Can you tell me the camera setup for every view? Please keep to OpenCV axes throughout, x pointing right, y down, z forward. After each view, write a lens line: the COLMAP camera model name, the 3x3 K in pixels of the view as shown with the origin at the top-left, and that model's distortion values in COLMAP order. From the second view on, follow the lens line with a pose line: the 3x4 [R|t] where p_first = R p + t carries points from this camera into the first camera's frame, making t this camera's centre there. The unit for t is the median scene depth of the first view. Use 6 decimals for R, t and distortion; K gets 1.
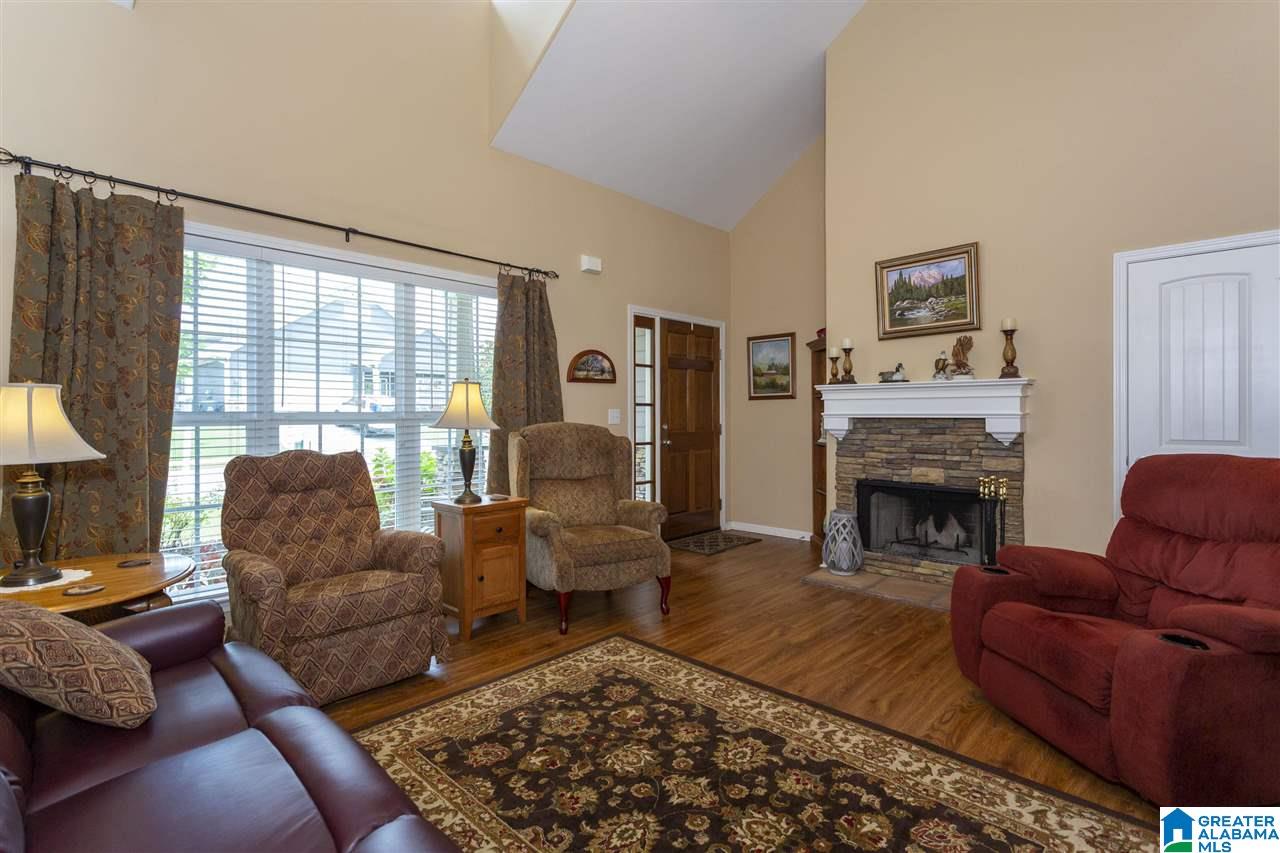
lens RADIAL K [[602.0, 0, 642.1], [0, 602.0, 416.9], [0, 0, 1]] dist [-0.000945, 0.003582]
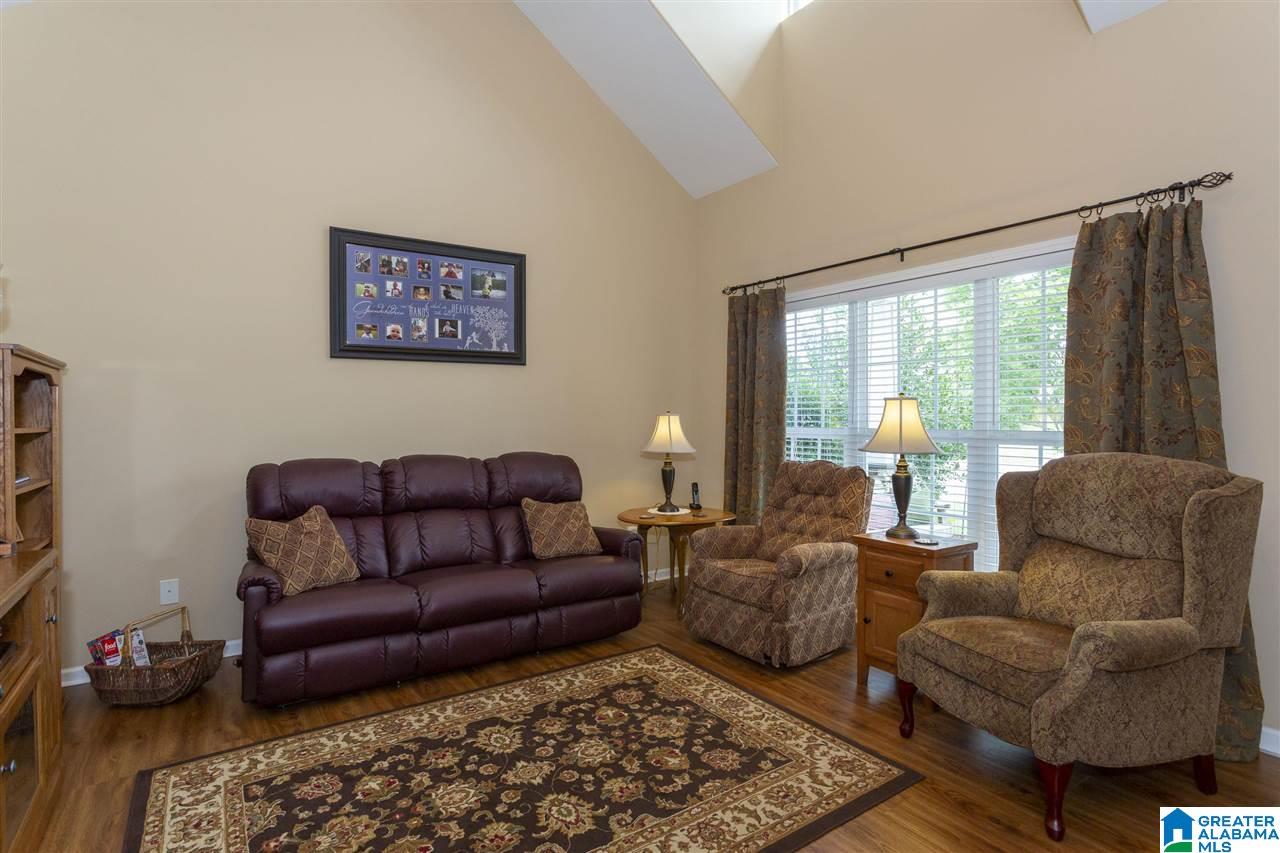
lens RADIAL K [[650.2, 0, 642.5], [0, 650.2, 425.7], [0, 0, 1]] dist [-0.015249, 0.000187]
pose [[-0.209491, 0.012085, -0.977736, 0.934379], [-0.008806, 0.999860, 0.014246, -0.036718], [0.977771, 0.011594, -0.209355, 1.122288]]
